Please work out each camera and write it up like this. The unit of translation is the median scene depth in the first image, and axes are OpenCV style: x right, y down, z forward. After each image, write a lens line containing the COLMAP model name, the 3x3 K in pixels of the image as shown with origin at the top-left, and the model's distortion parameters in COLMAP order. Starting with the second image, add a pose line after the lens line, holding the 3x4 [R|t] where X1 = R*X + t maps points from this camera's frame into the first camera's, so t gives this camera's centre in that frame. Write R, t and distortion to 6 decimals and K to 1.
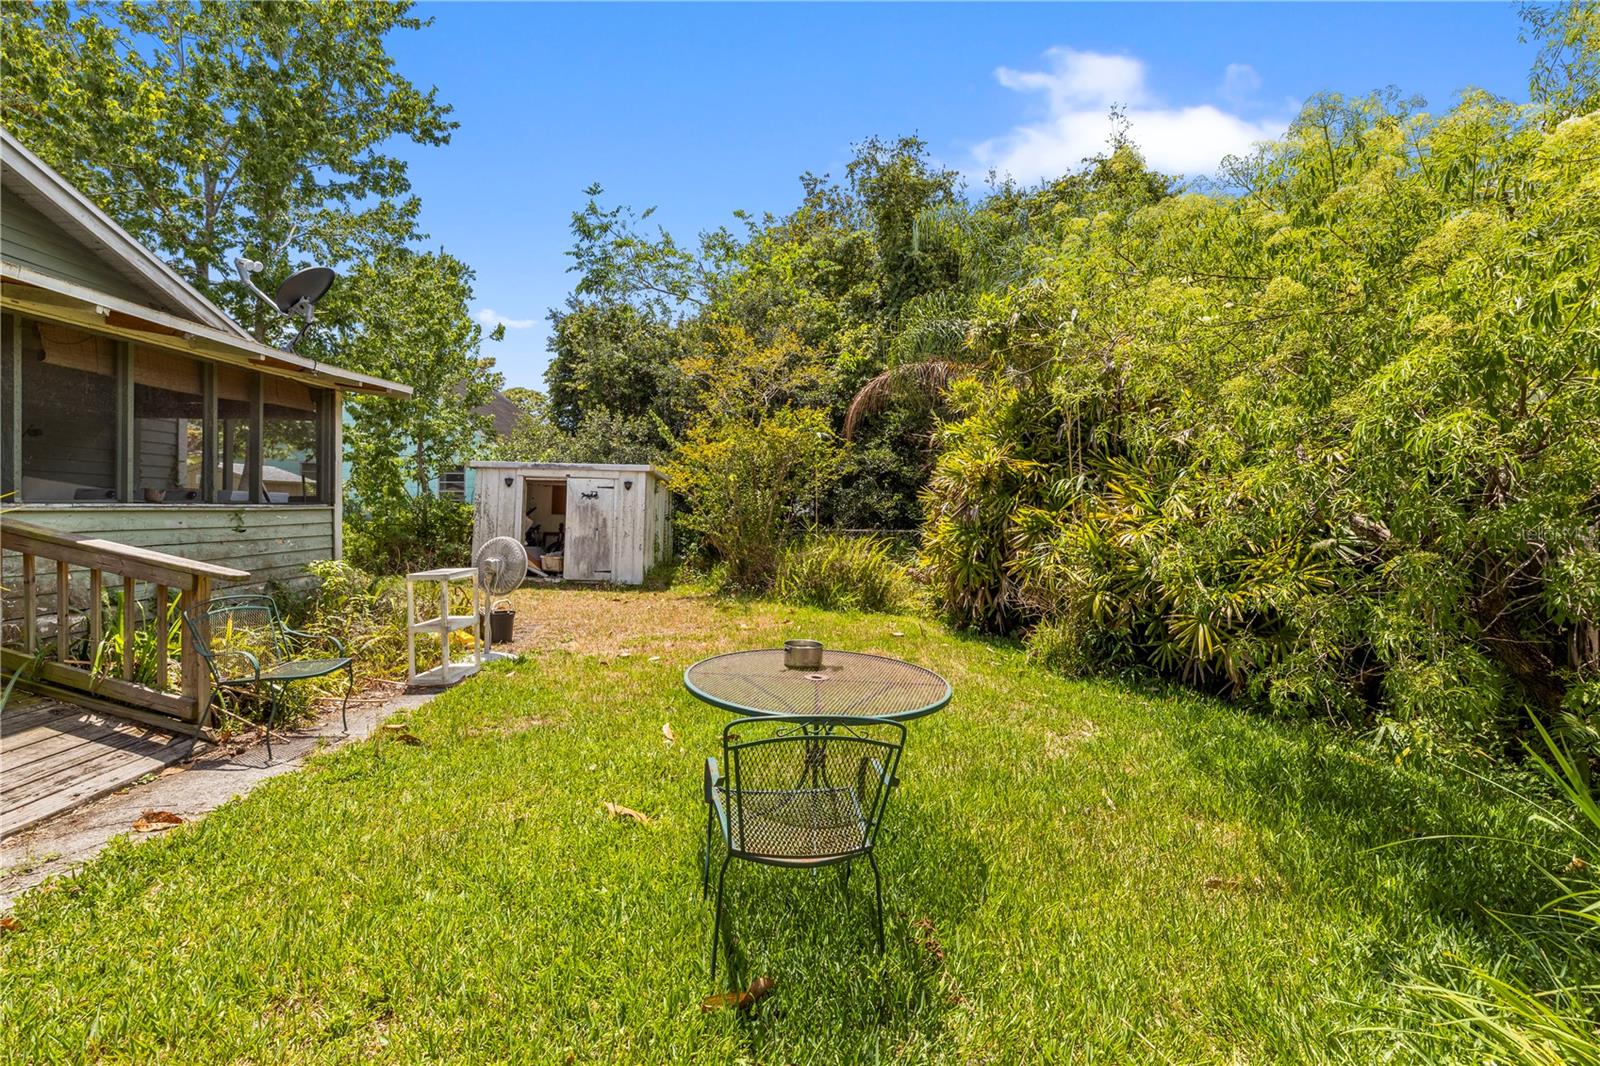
lens RADIAL K [[694.7, 0, 786.2], [0, 694.7, 506.2], [0, 0, 1]] dist [0.003074, -0.000024]
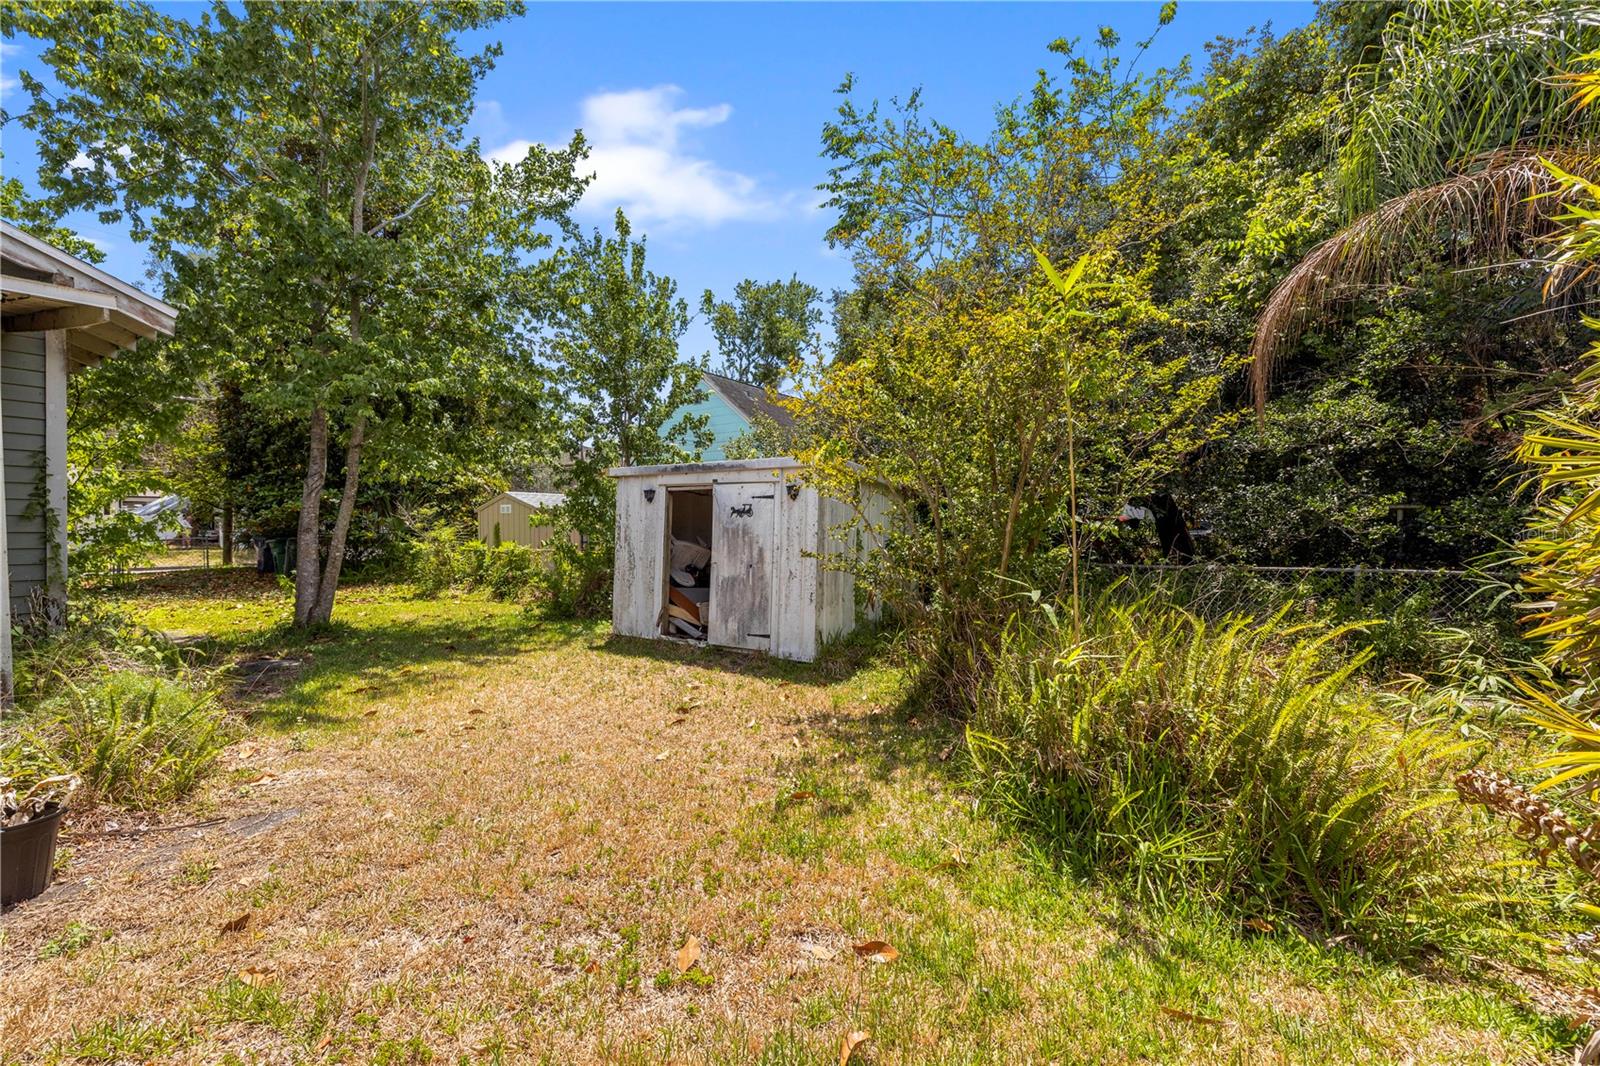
lens RADIAL K [[674.2, 0, 795.9], [0, 674.2, 531.1], [0, 0, 1]] dist [0.000650, -0.000196]
pose [[0.845433, -0.015787, -0.533848, 0.096356], [0.018375, 0.999831, -0.000468, 0.004381], [0.533765, -0.009414, 0.845580, 0.628267]]
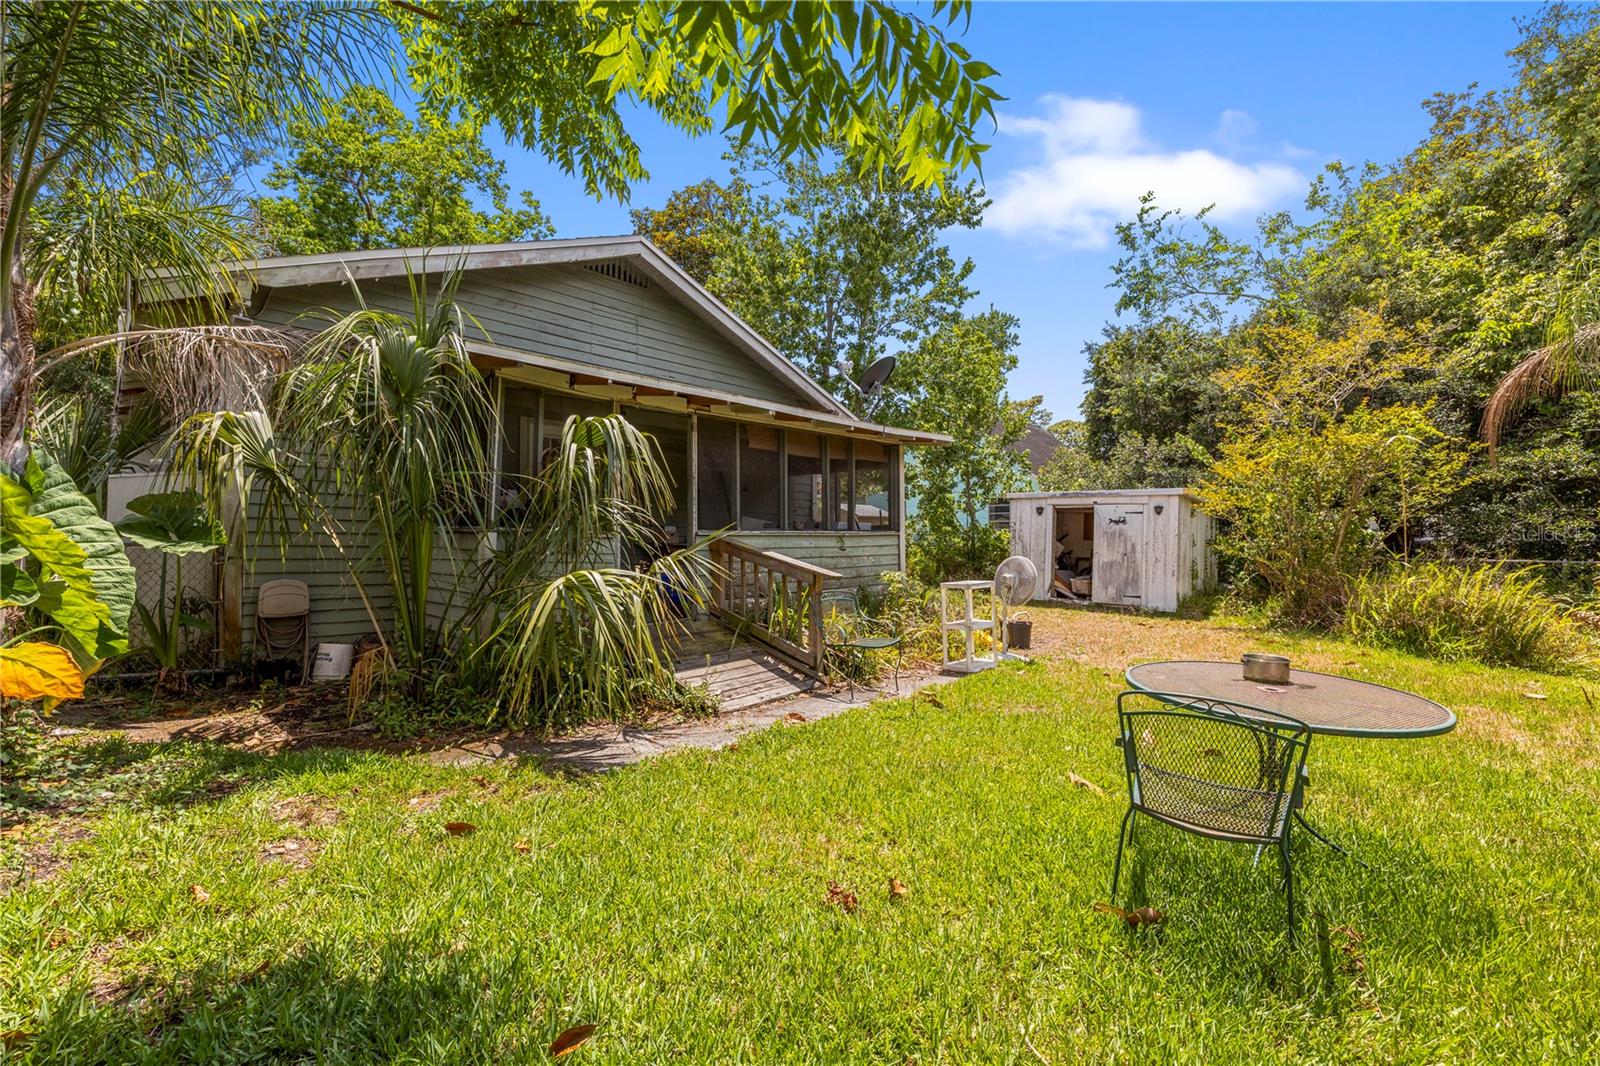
lens RADIAL K [[674.2, 0, 795.9], [0, 674.2, 531.1], [0, 0, 1]] dist [0.000650, -0.000196]
pose [[0.729144, -0.013302, -0.684231, 0.059424], [0.008731, 0.999911, -0.010135, 0.006092], [0.684305, 0.001416, 0.729195, -0.049934]]
